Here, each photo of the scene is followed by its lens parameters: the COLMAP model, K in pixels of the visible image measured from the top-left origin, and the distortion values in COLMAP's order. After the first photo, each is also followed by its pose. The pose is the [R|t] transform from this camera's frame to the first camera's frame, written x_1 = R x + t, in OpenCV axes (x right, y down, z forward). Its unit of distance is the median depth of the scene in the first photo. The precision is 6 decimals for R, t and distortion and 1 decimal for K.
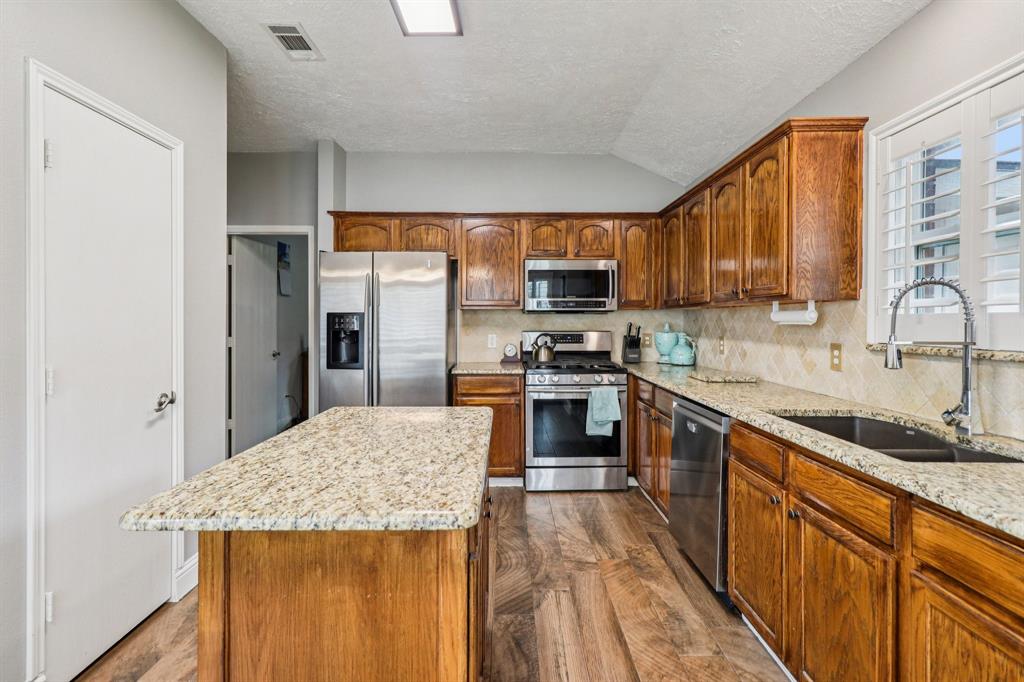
lens RADIAL K [[485.1, 0, 510.1], [0, 485.1, 325.1], [0, 0, 1]] dist [0.001661, 0.001403]
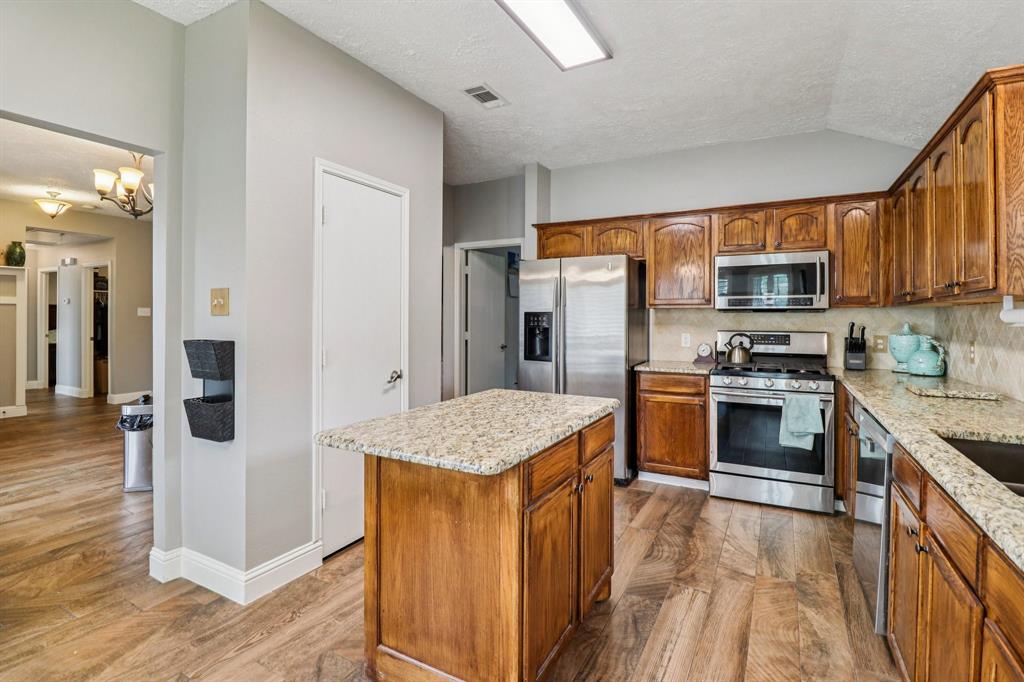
lens RADIAL K [[483.9, 0, 513.6], [0, 483.9, 321.3], [0, 0, 1]] dist [-0.000367, -0.015865]
pose [[0.874625, 0.006018, -0.484762, 0.160178], [-0.007387, 0.999972, -0.000914, -0.001989], [0.484743, 0.004381, 0.874646, -0.036155]]
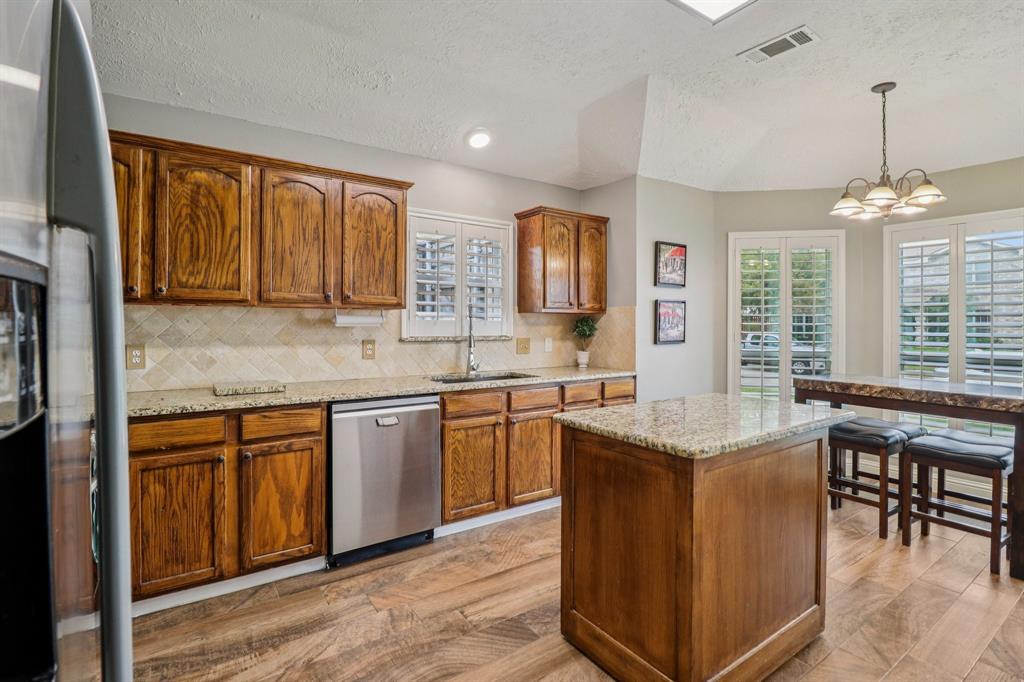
lens RADIAL K [[483.9, 0, 513.6], [0, 483.9, 321.3], [0, 0, 1]] dist [-0.000367, -0.015865]
pose [[-0.566339, 0.002823, 0.824167, -0.466505], [0.002183, 0.999996, -0.001925, -0.007521], [-0.824169, 0.000709, -0.566343, 0.944334]]
